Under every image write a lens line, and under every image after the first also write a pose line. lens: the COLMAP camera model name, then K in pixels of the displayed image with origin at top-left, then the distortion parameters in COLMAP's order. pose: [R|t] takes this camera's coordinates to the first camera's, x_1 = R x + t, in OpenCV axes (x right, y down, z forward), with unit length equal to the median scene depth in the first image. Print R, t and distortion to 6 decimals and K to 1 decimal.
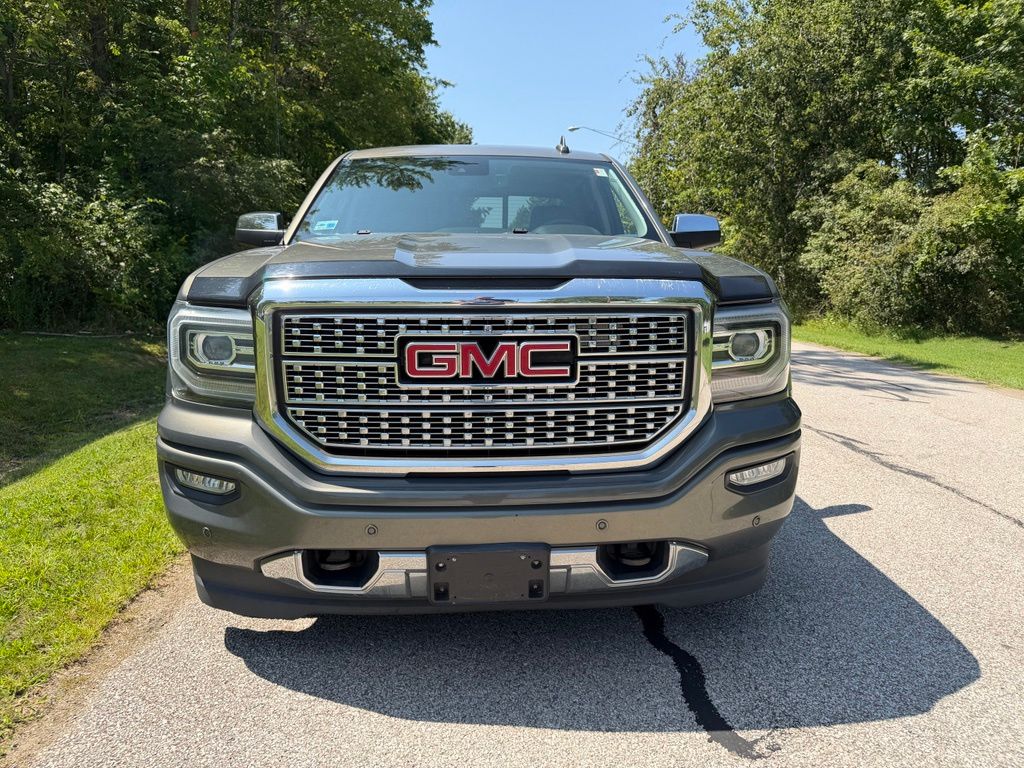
lens RADIAL K [[726.1, 0, 512.0], [0, 726.1, 384.0], [0, 0, 1]] dist [0.065289, -0.071732]
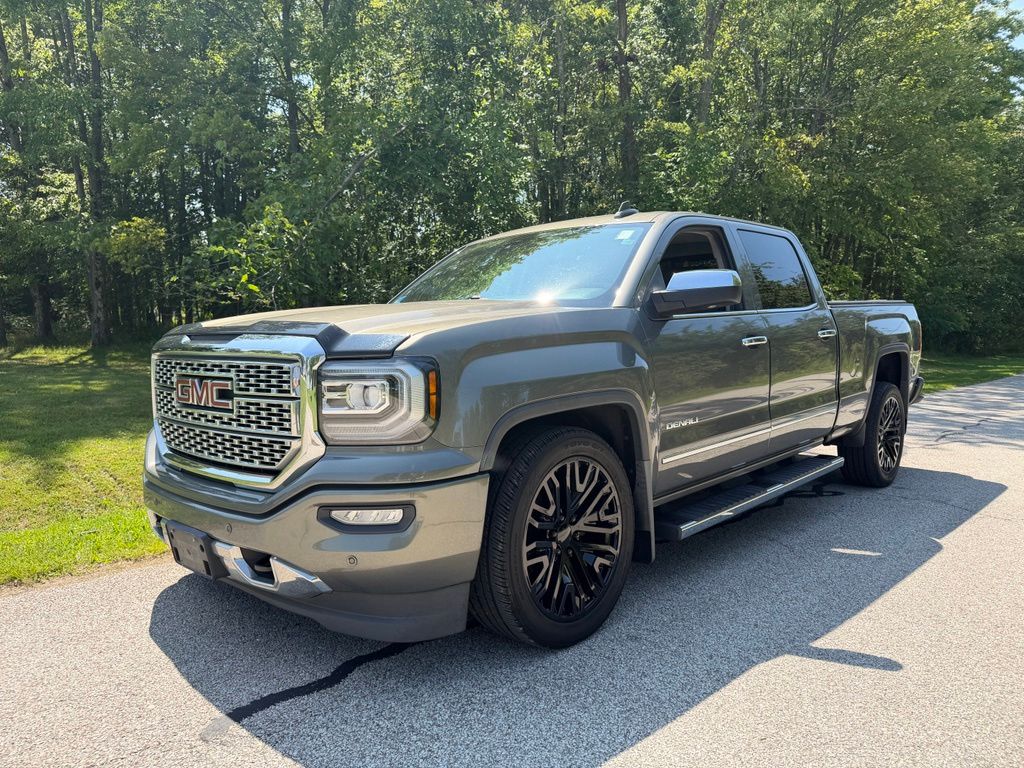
lens RADIAL K [[726.1, 0, 512.0], [0, 726.1, 384.0], [0, 0, 1]] dist [0.065289, -0.071732]
pose [[0.698159, 0.044701, -0.714546, 1.337622], [-0.111117, 0.992721, -0.046465, -0.048126], [0.707267, 0.111838, 0.698044, 0.420402]]
